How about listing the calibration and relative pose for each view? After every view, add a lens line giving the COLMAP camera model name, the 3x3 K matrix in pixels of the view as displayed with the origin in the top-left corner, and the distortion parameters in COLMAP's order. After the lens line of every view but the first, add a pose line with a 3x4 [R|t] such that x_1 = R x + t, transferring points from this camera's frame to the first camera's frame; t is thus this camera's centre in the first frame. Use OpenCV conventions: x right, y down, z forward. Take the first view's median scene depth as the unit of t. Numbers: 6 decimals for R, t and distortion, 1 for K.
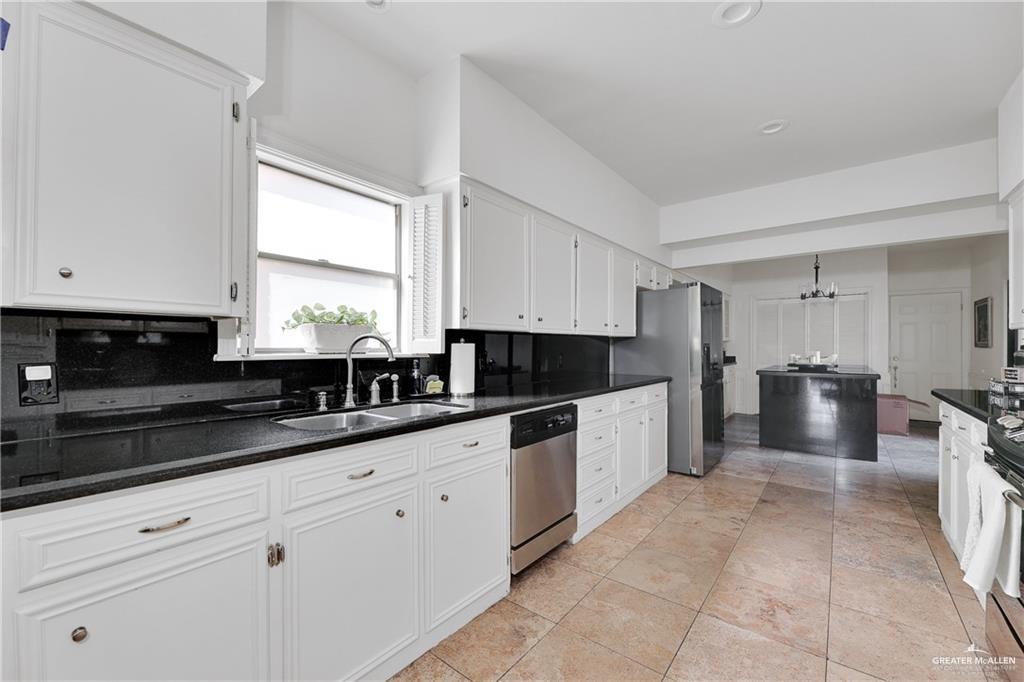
lens RADIAL K [[414.7, 0, 498.4], [0, 414.7, 346.4], [0, 0, 1]] dist [-0.001910, -0.000810]
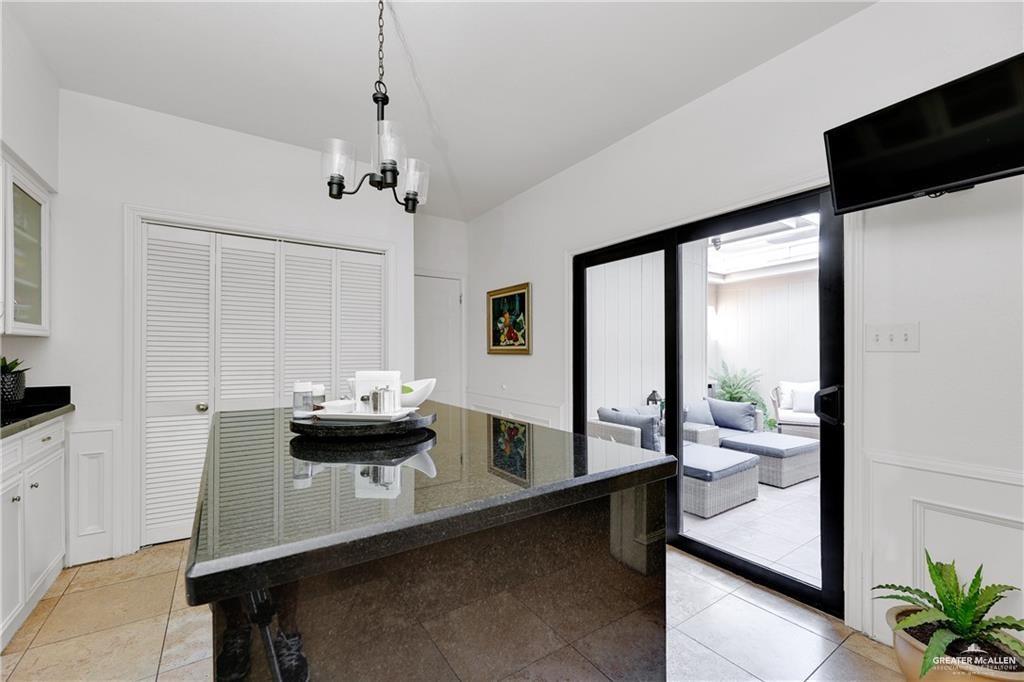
lens RADIAL K [[420.1, 0, 509.1], [0, 420.1, 349.1], [0, 0, 1]] dist [-0.000640, -0.000443]
pose [[0.293854, 0.006339, 0.955829, 0.927011], [-0.011568, 0.999928, -0.003075, -0.008084], [-0.955780, -0.010154, 0.293906, 1.512836]]
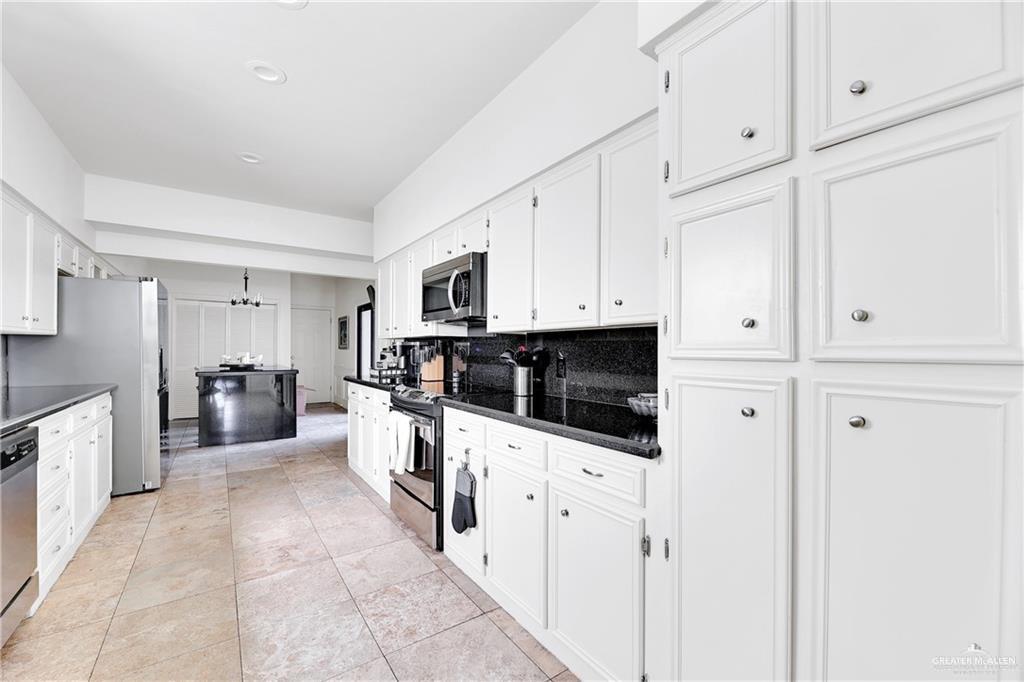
lens RADIAL K [[420.1, 0, 509.1], [0, 420.1, 349.1], [0, 0, 1]] dist [-0.000640, -0.000443]
pose [[0.284767, -0.001166, 0.958596, -0.226903], [-0.002111, 0.999996, 0.001843, -0.001595], [-0.958594, -0.002548, 0.284763, -0.021543]]
